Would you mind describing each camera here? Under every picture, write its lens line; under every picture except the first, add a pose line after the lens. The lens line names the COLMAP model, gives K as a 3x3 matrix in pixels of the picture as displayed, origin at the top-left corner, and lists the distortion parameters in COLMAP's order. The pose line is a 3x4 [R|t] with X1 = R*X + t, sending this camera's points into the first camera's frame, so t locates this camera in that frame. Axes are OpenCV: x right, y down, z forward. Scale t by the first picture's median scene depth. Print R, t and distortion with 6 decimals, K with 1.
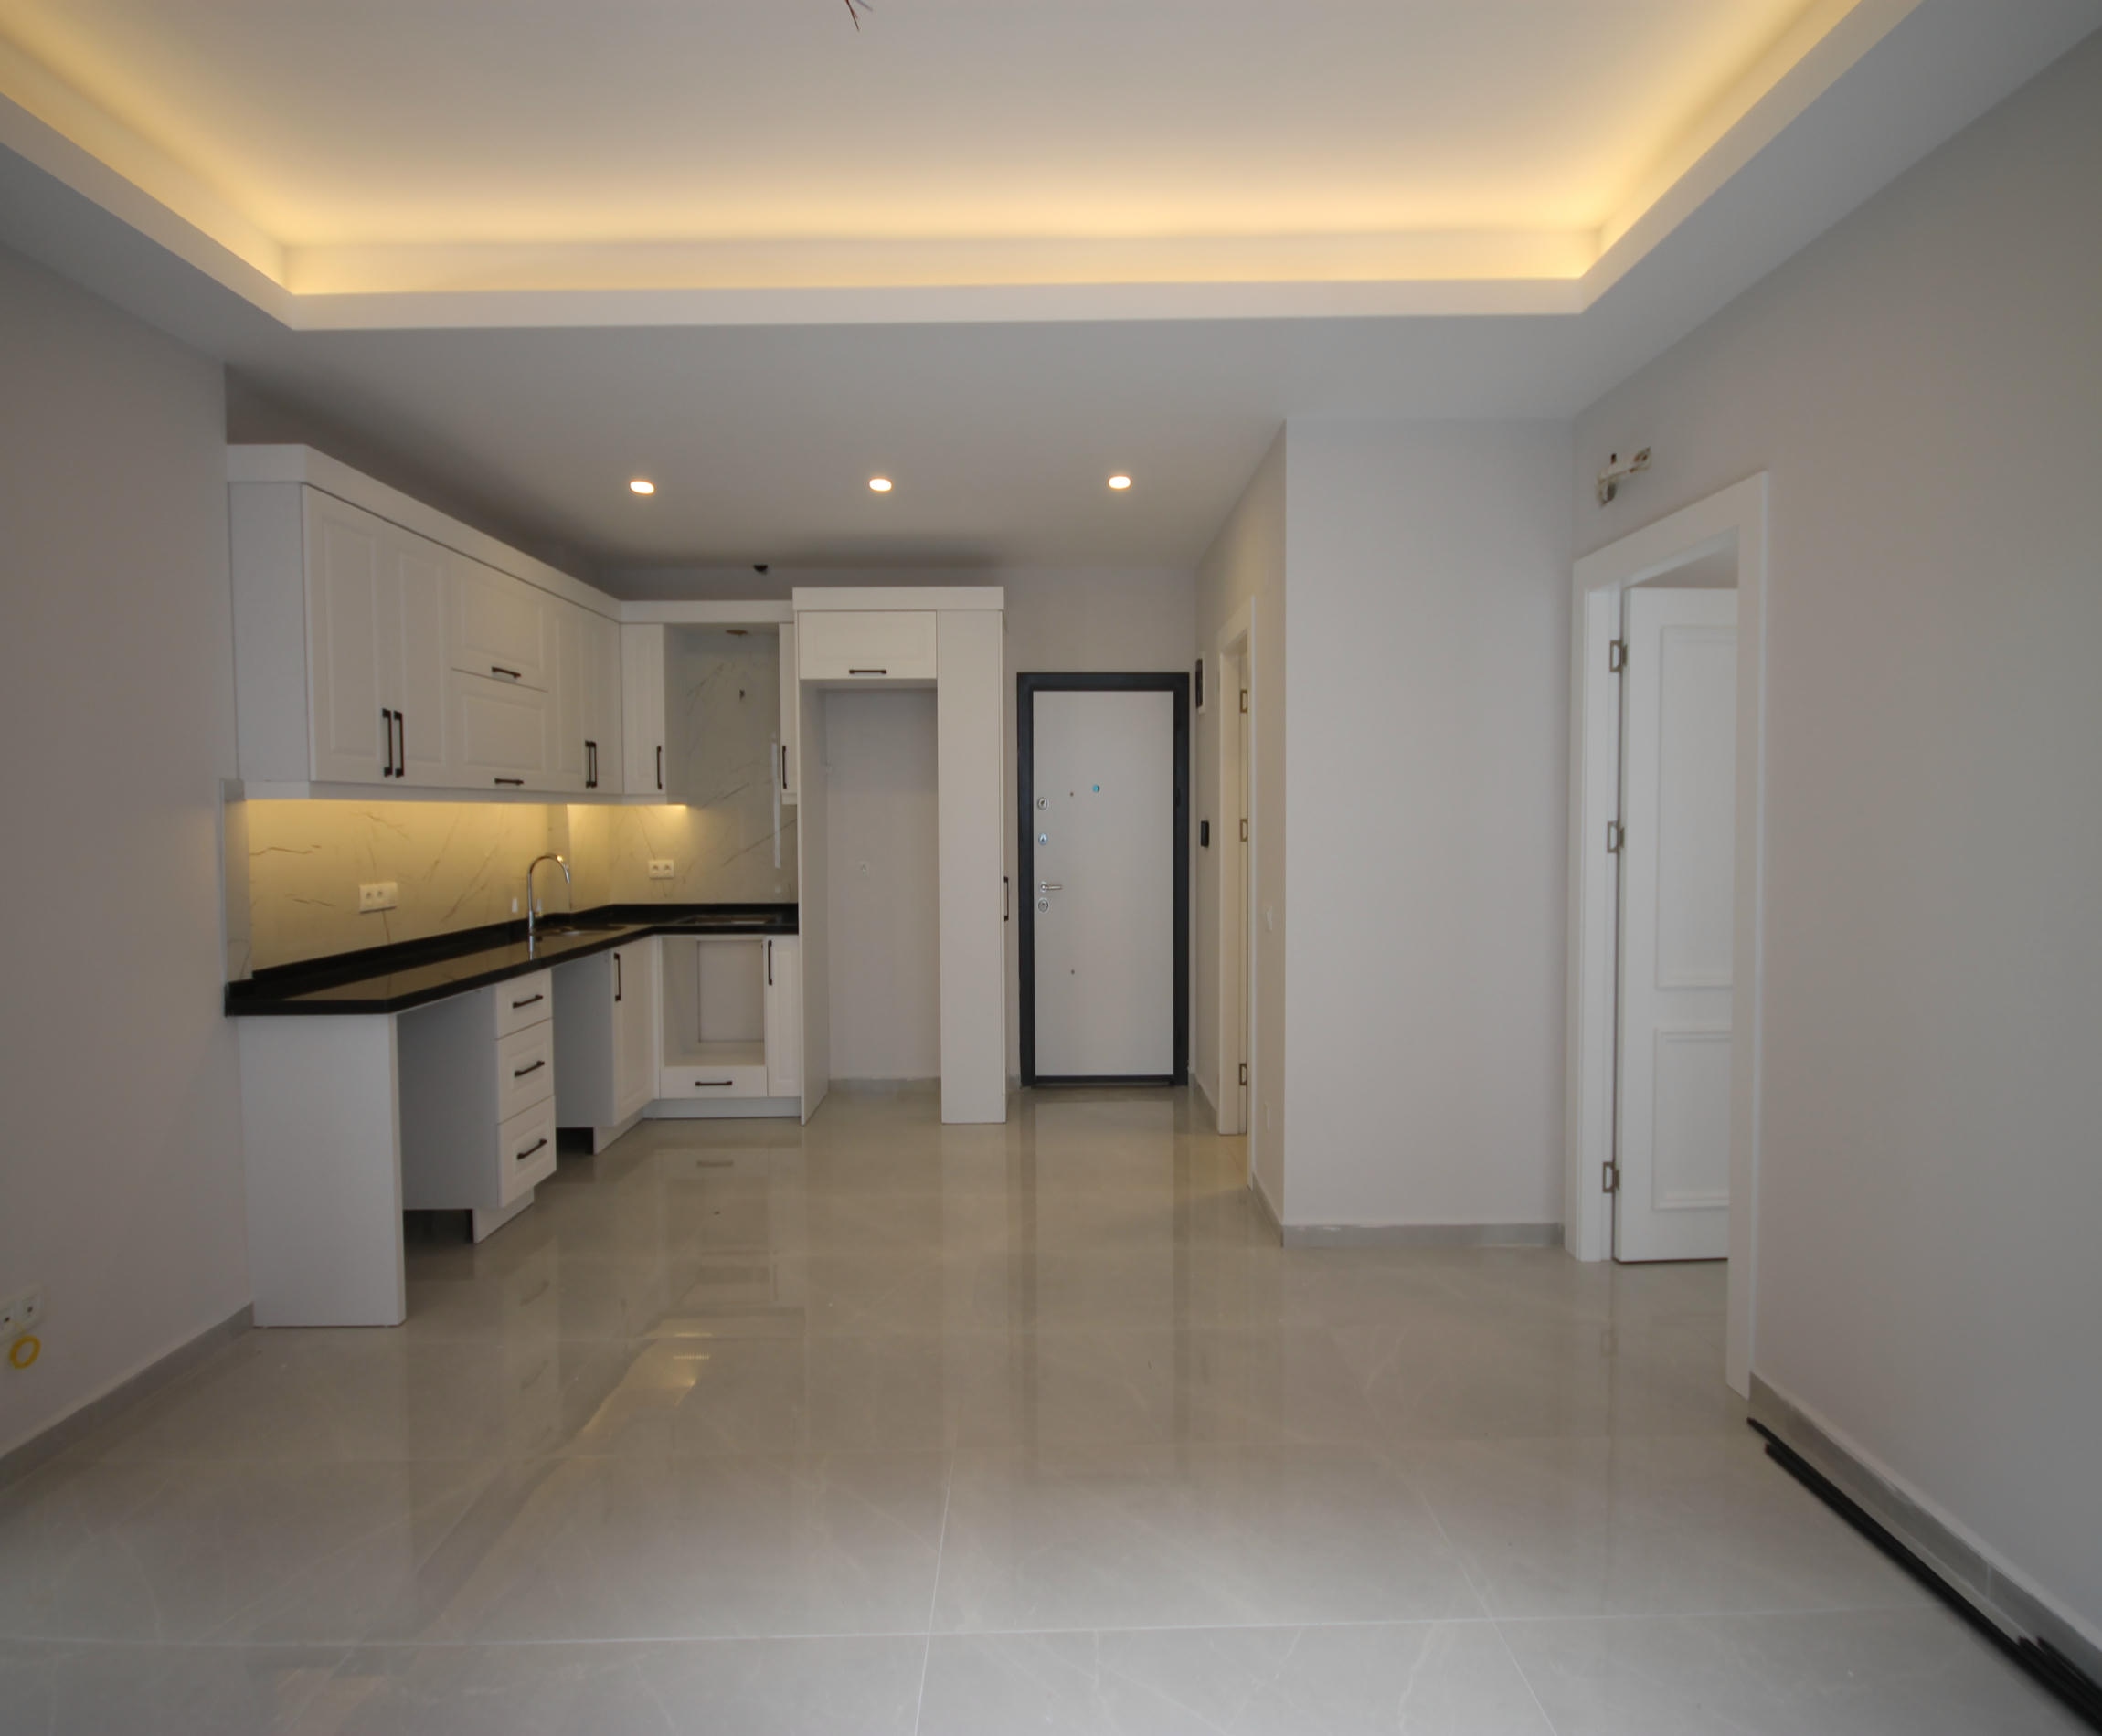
lens RADIAL K [[1004.2, 0, 1048.9], [0, 1004.2, 855.4], [0, 0, 1]] dist [0.000611, 0.002458]
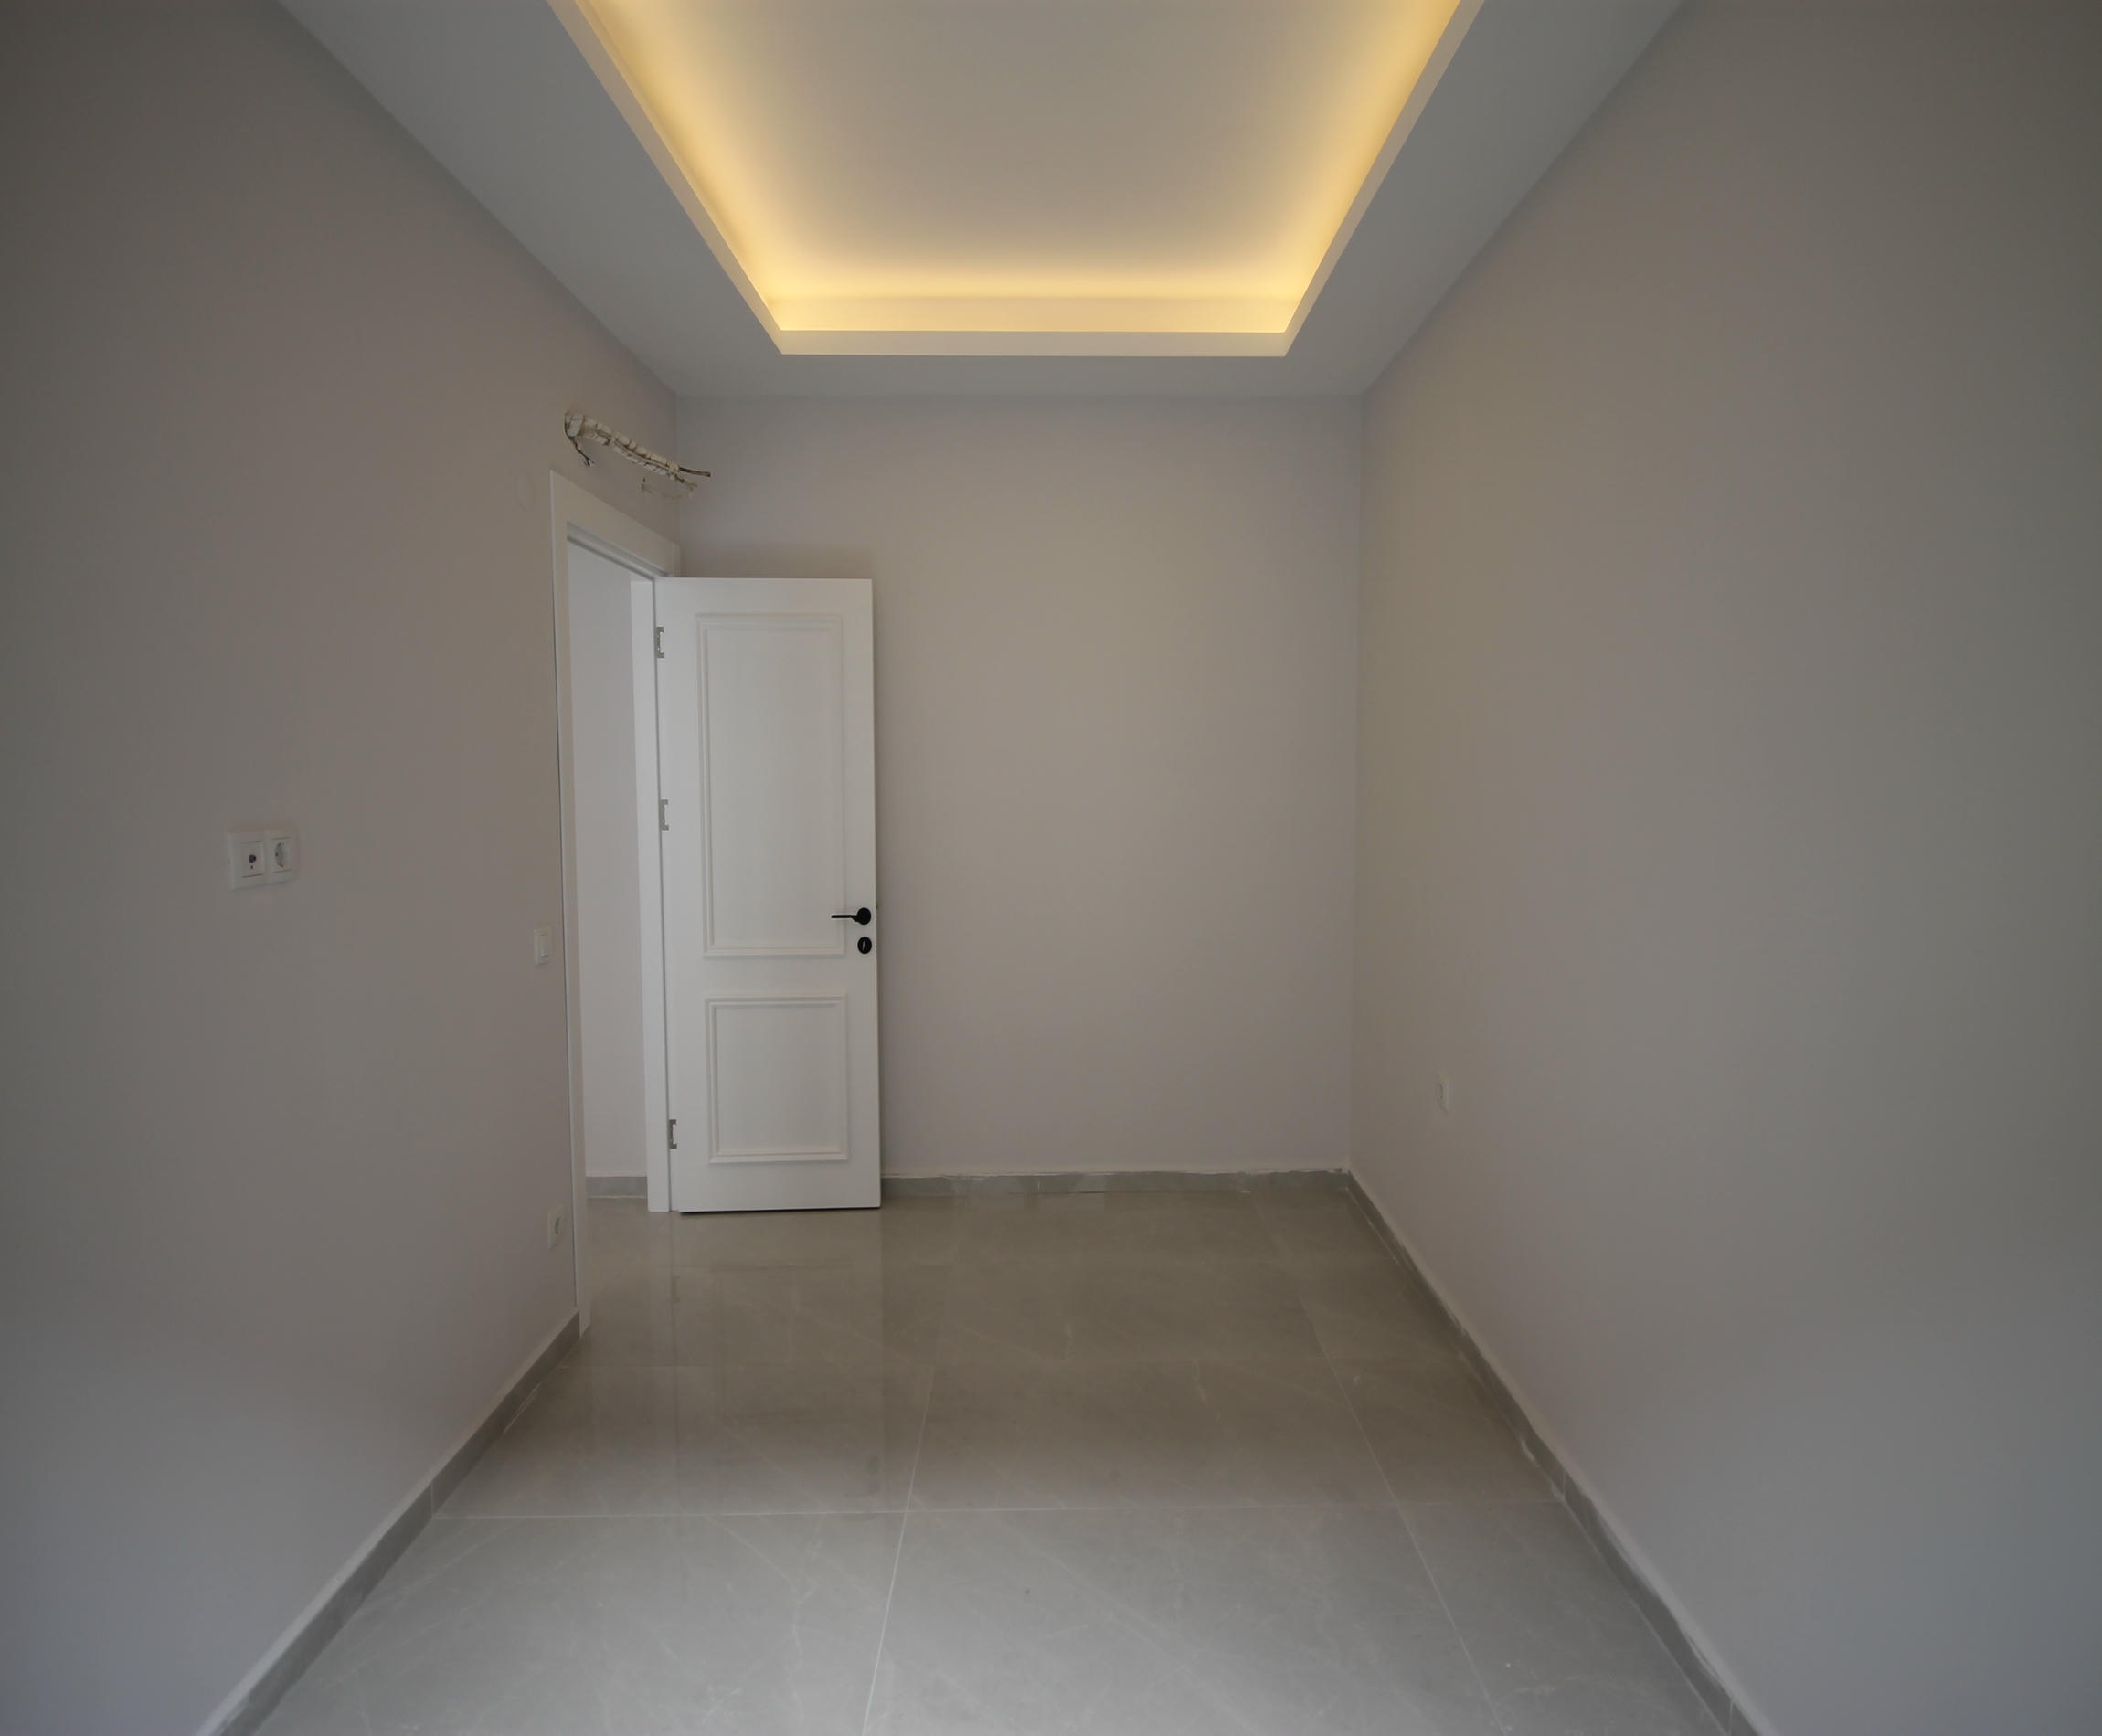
lens RADIAL K [[1004.2, 0, 1052.4], [0, 1004.2, 861.0], [0, 0, 1]] dist [0.000611, 0.002458]
pose [[0.999542, -0.001793, 0.030194, 0.930612], [0.000303, 0.998786, 0.049257, -0.021332], [-0.030246, -0.049225, 0.998330, -0.058184]]
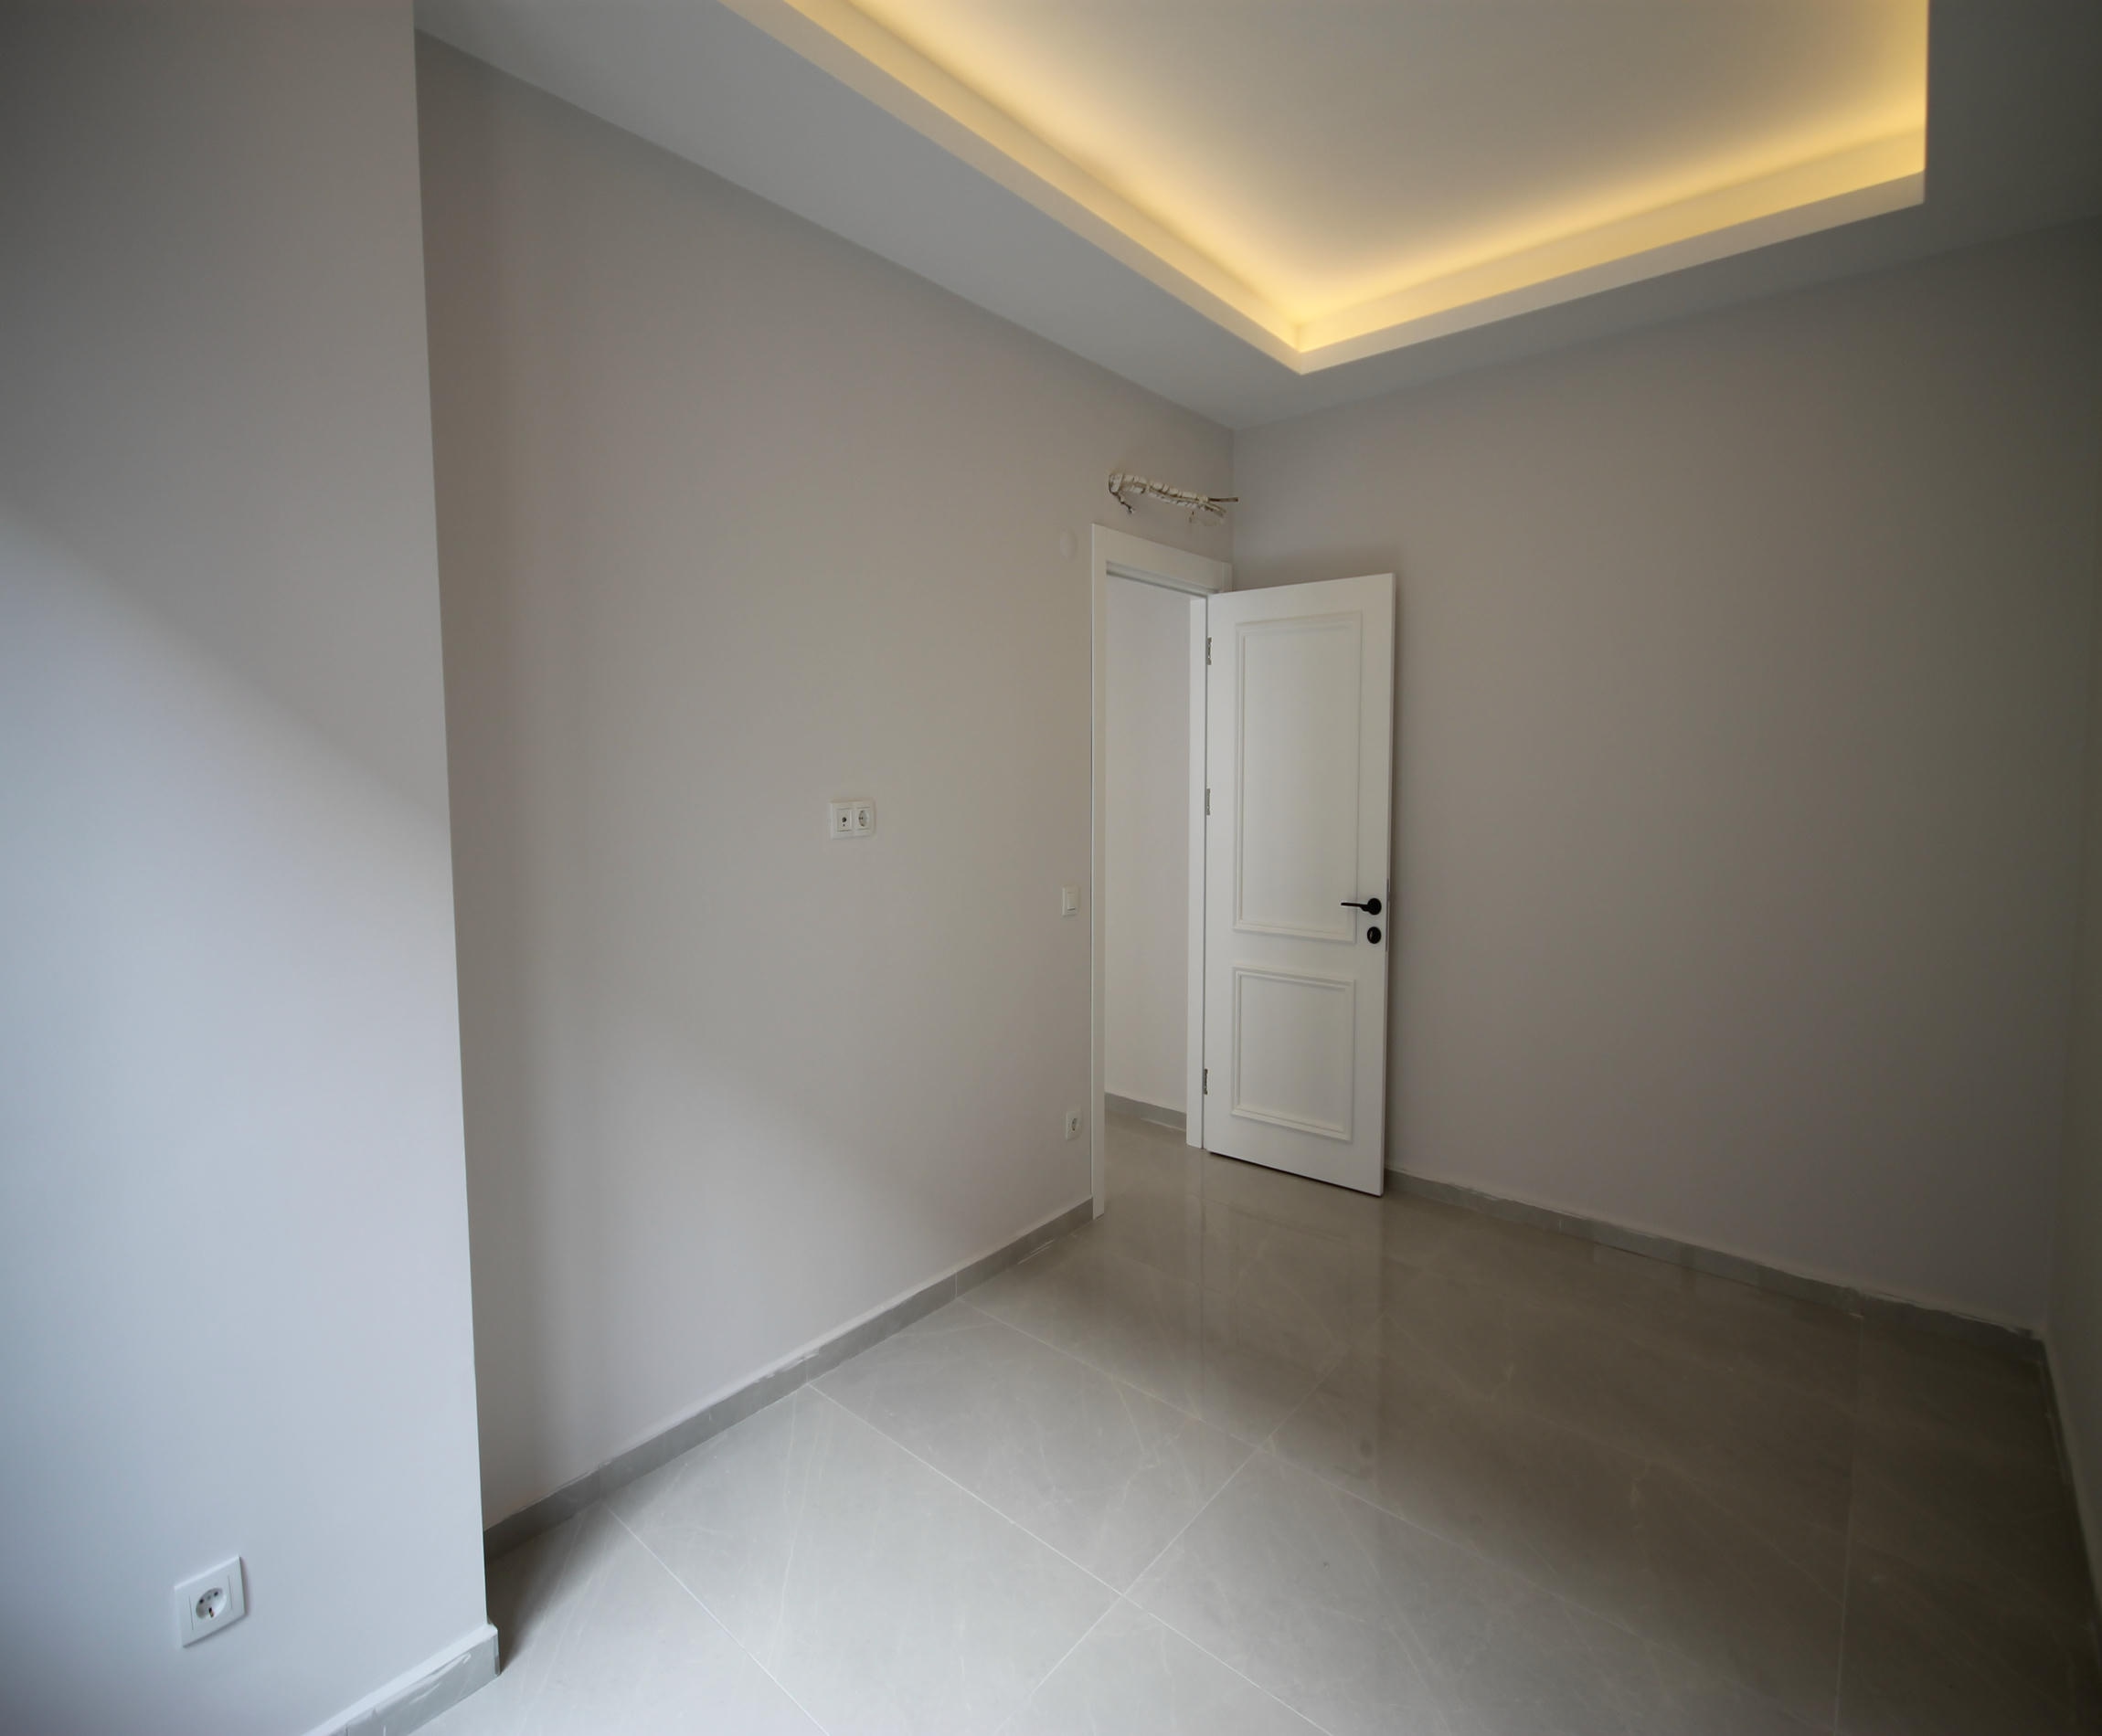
lens RADIAL K [[1004.2, 0, 1045.7], [0, 1004.2, 863.0], [0, 0, 1]] dist [0.000611, 0.002458]
pose [[0.768823, 0.062391, -0.636411, 1.173029], [-0.025198, 0.997412, 0.067342, -0.020926], [0.638965, -0.035738, 0.768405, -0.046977]]
